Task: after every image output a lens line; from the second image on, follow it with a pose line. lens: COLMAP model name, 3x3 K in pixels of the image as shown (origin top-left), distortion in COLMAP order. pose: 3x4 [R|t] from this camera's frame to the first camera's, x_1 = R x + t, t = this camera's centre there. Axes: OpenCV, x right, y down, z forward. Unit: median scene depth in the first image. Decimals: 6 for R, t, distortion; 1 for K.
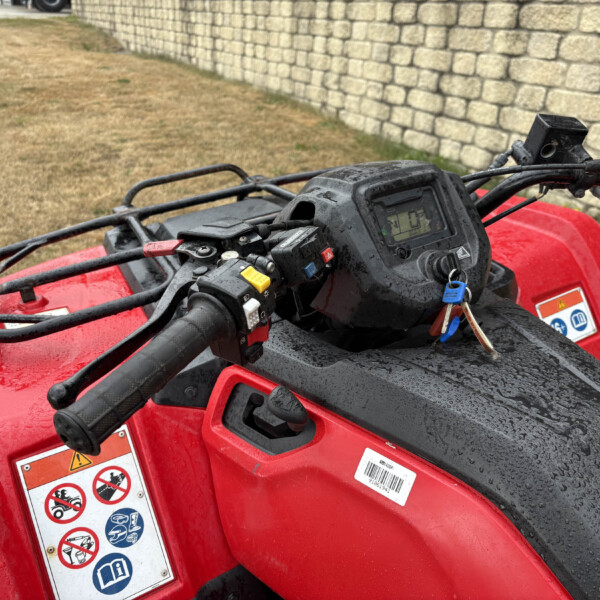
lens RADIAL K [[600.6, 0, 300.0], [0, 600.6, 300.0], [0, 0, 1]] dist [0.008025, 0.015496]
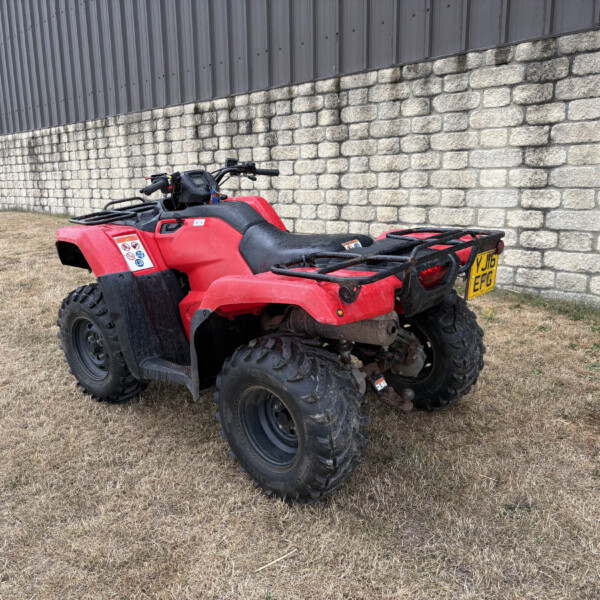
lens RADIAL K [[589.1, 0, 296.9], [0, 589.1, 307.9], [0, 0, 1]] dist [-0.006158, 0.025276]
pose [[0.956724, -0.126291, 0.262164, -0.068005], [0.179803, 0.964915, -0.191337, 0.313051], [-0.228802, 0.230195, 0.945865, -0.547226]]
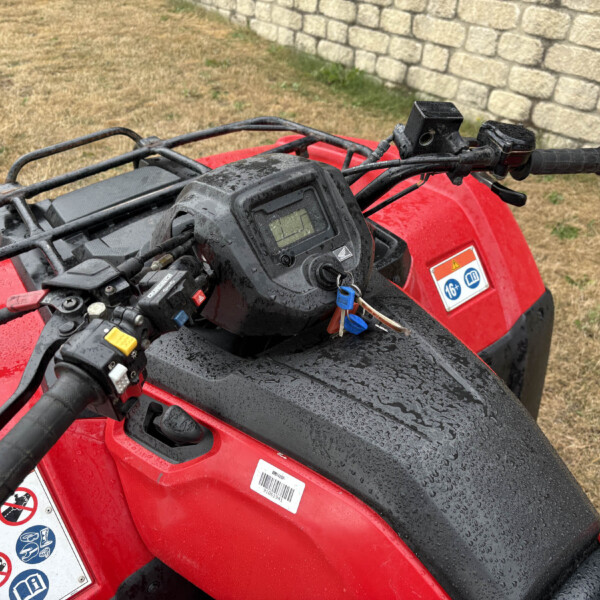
lens RADIAL K [[599.7, 0, 297.2], [0, 599.7, 296.8], [0, 0, 1]] dist [0.046772, -0.052251]
pose [[0.991616, -0.082291, 0.099625, 0.015207], [0.067378, 0.987169, 0.144764, -0.029355], [-0.110260, -0.136838, 0.984438, -0.000453]]
